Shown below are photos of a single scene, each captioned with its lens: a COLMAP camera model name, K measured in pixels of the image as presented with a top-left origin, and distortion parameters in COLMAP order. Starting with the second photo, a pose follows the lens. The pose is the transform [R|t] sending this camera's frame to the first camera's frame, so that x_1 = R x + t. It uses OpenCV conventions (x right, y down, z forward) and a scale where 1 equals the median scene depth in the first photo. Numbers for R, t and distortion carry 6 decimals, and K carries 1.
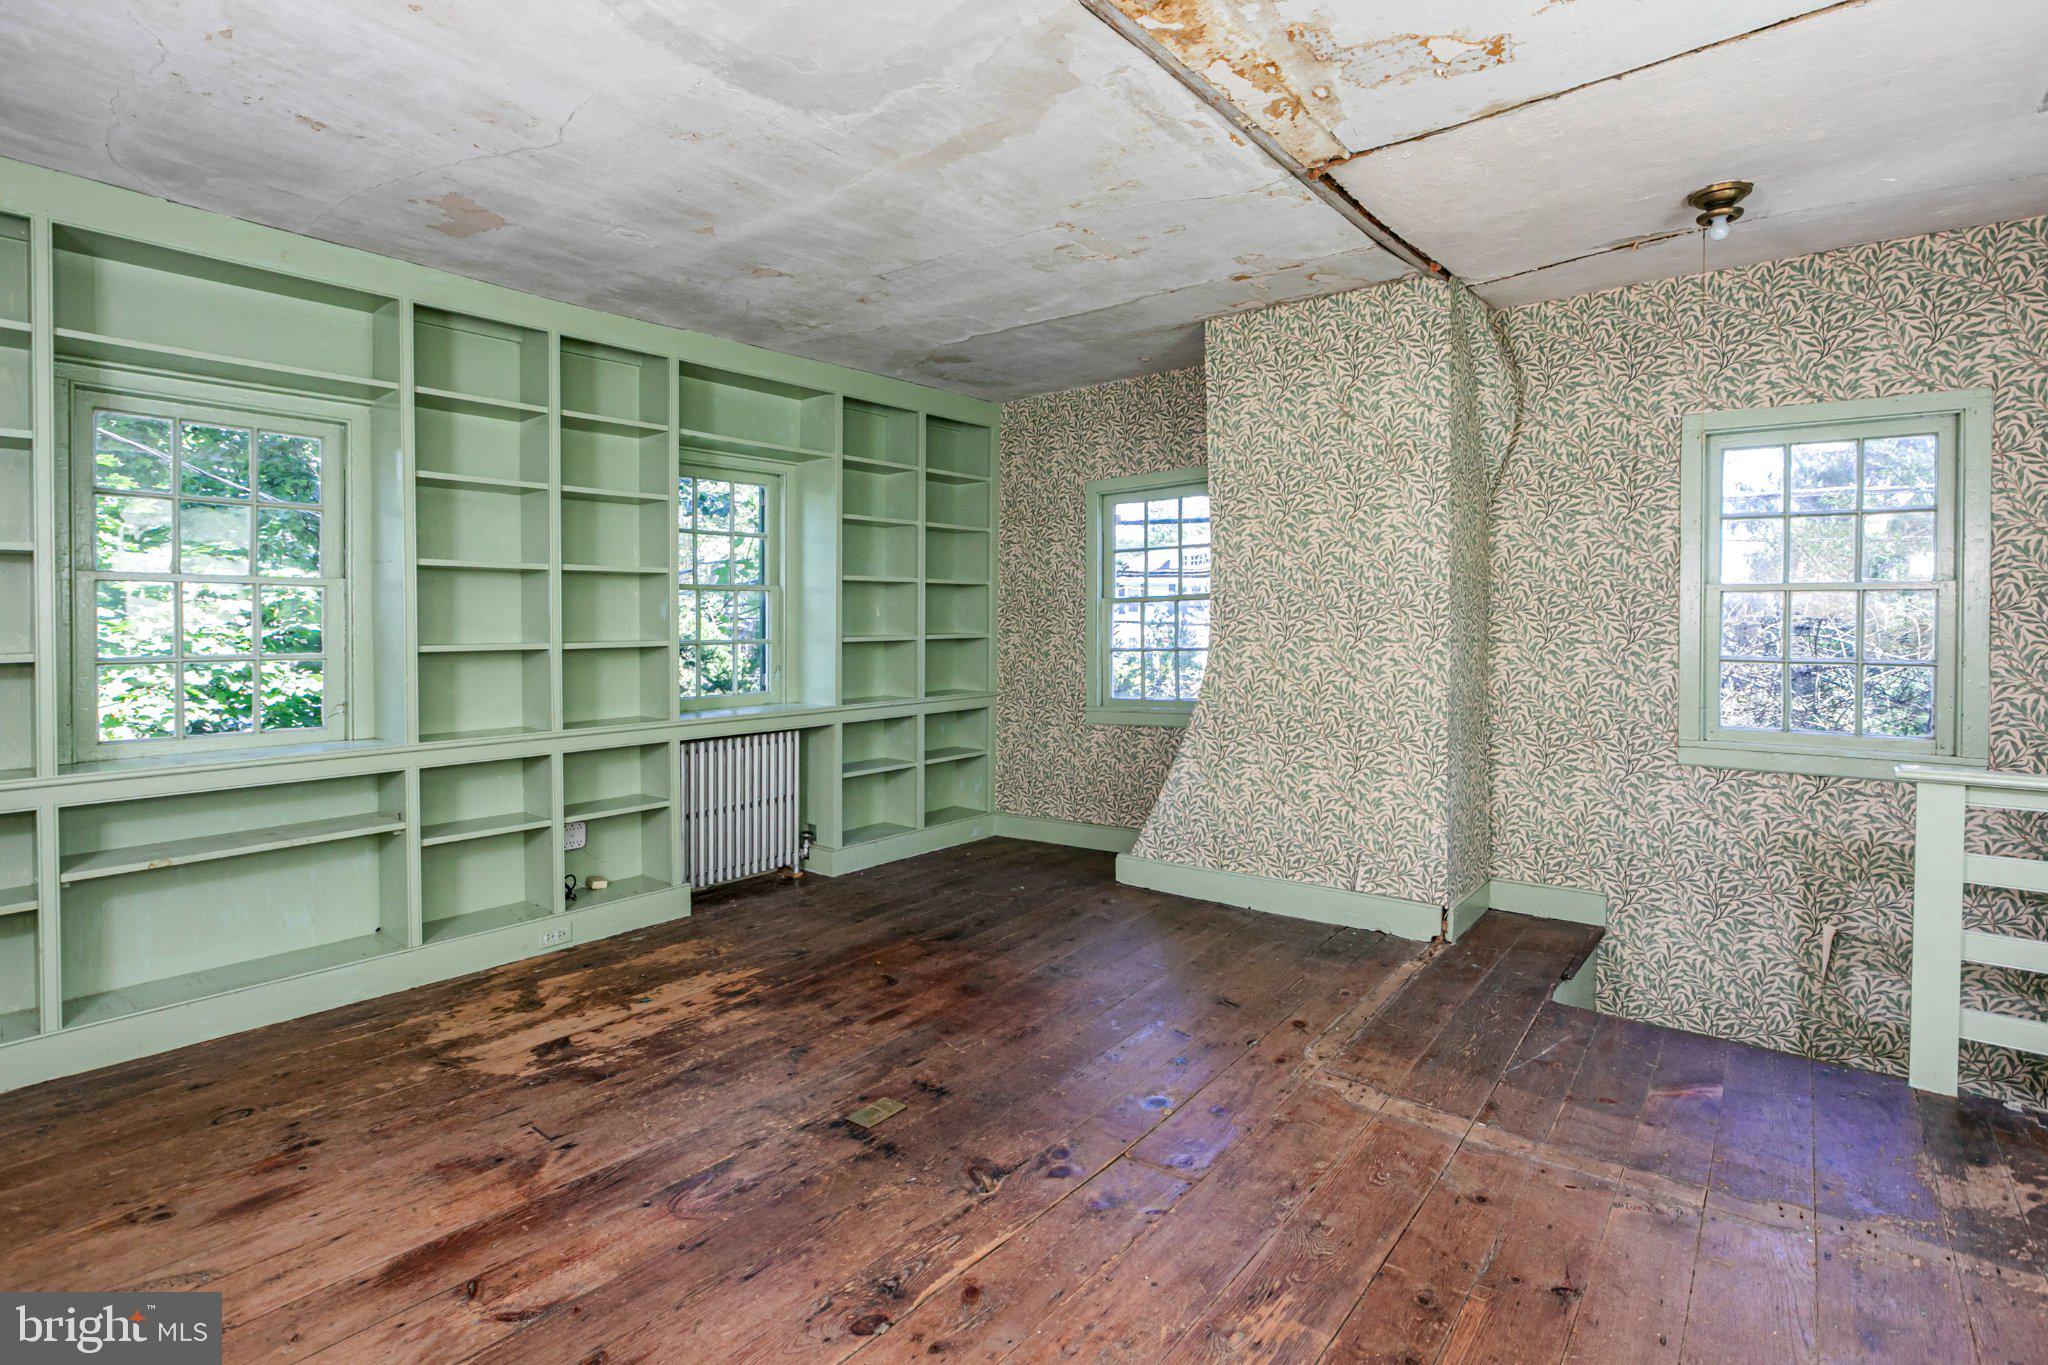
lens RADIAL K [[999.3, 0, 1014.2], [0, 999.3, 613.9], [0, 0, 1]] dist [-0.055786, 0.024730]
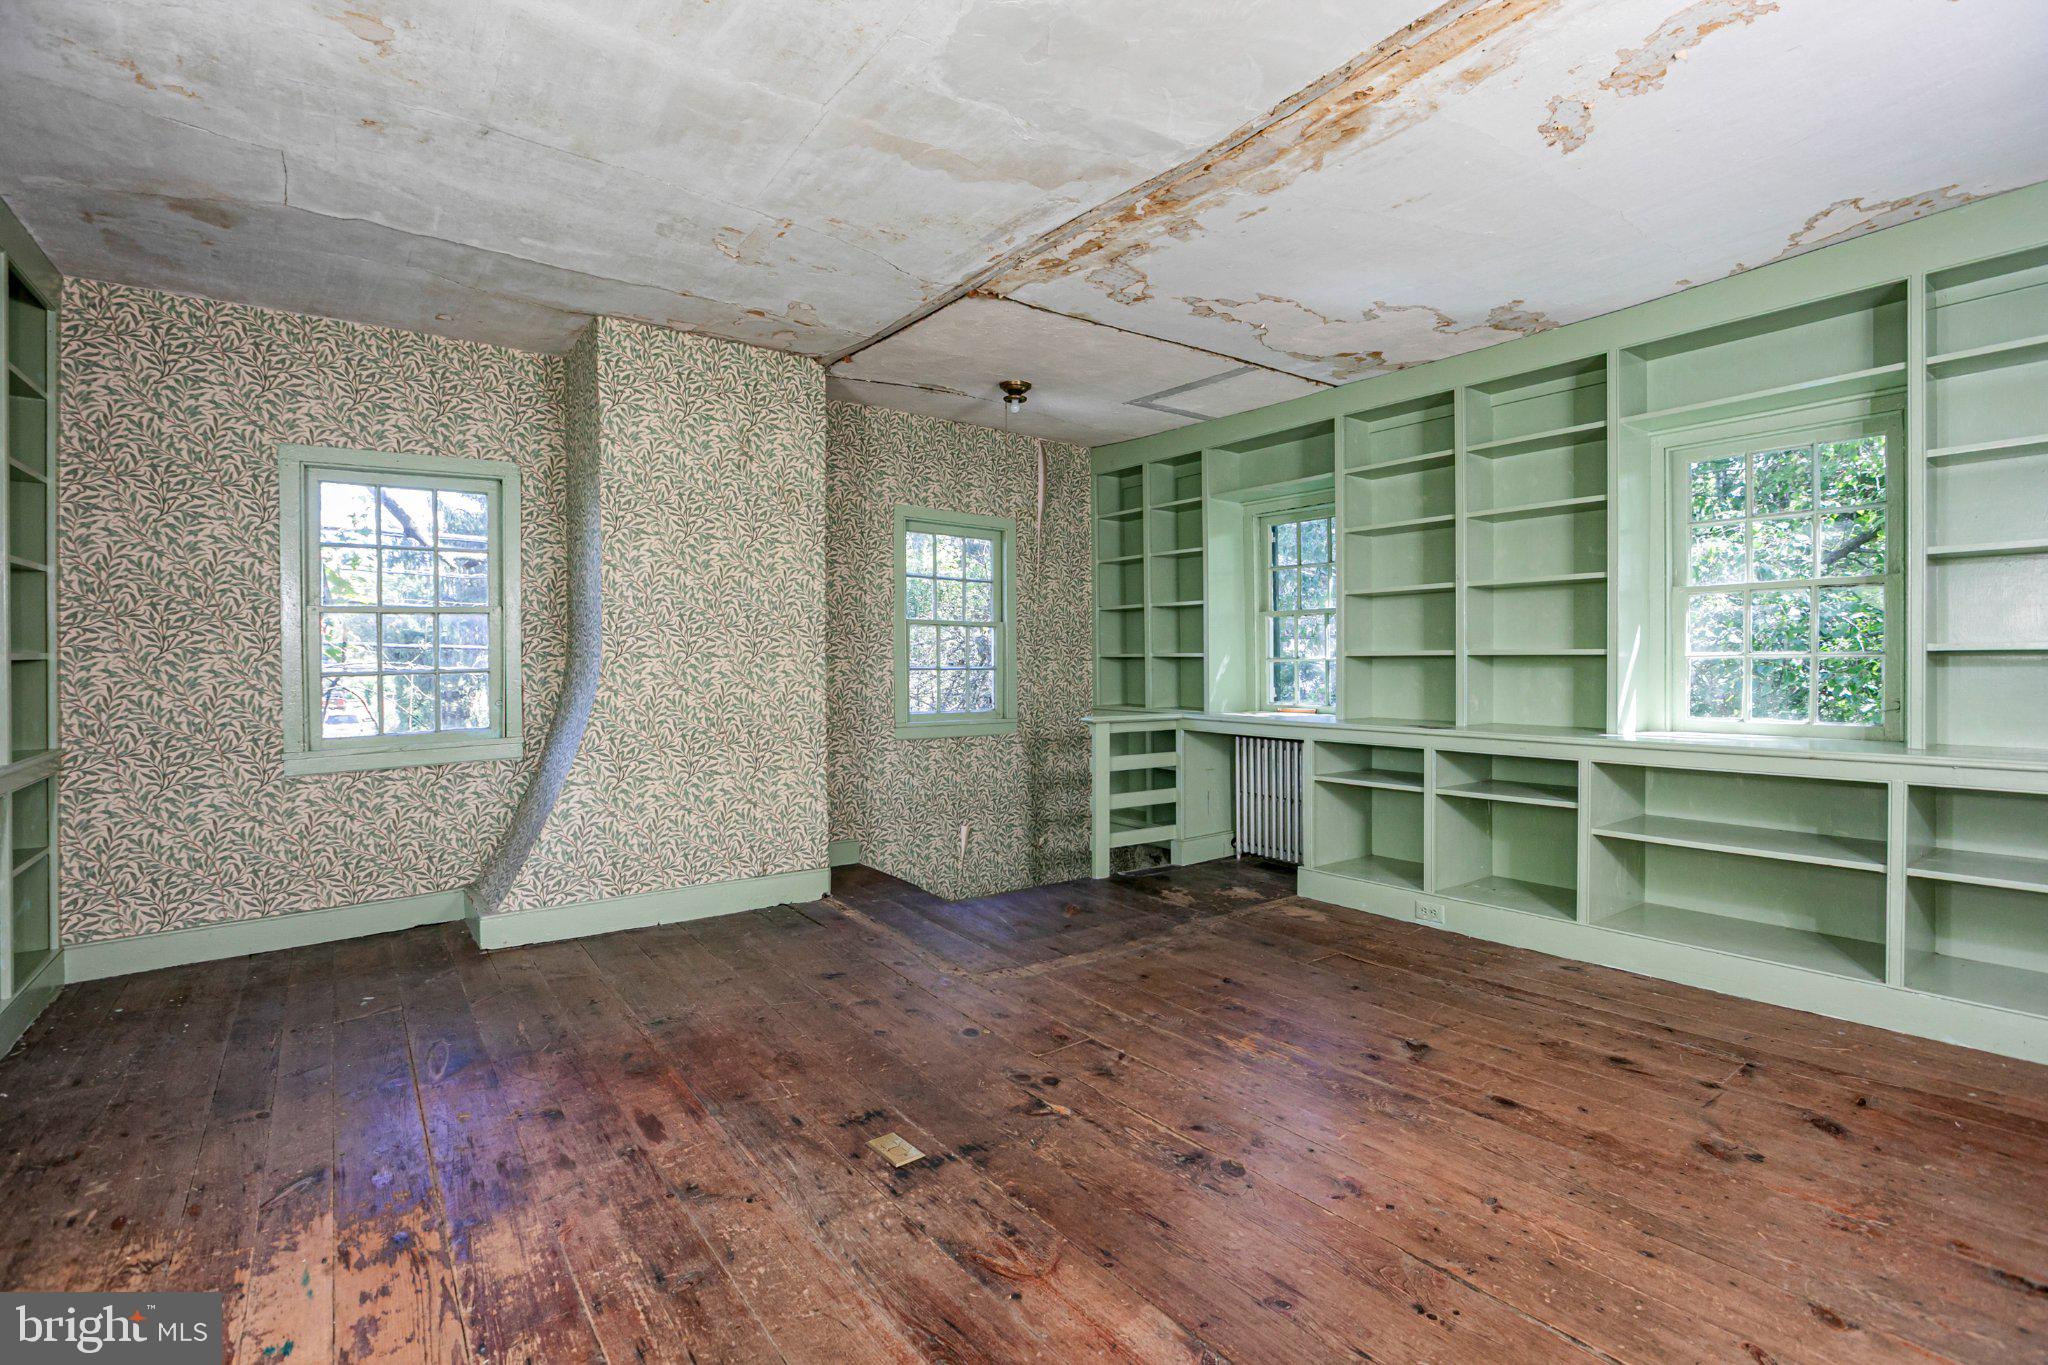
lens RADIAL K [[963.2, 0, 1025.5], [0, 963.2, 654.3], [0, 0, 1]] dist [-0.044568, 0.020894]
pose [[0.237262, 0.006118, 0.971426, -0.882876], [-0.008101, 0.999958, -0.004319, 0.037266], [-0.971412, -0.006845, 0.237302, 0.600419]]
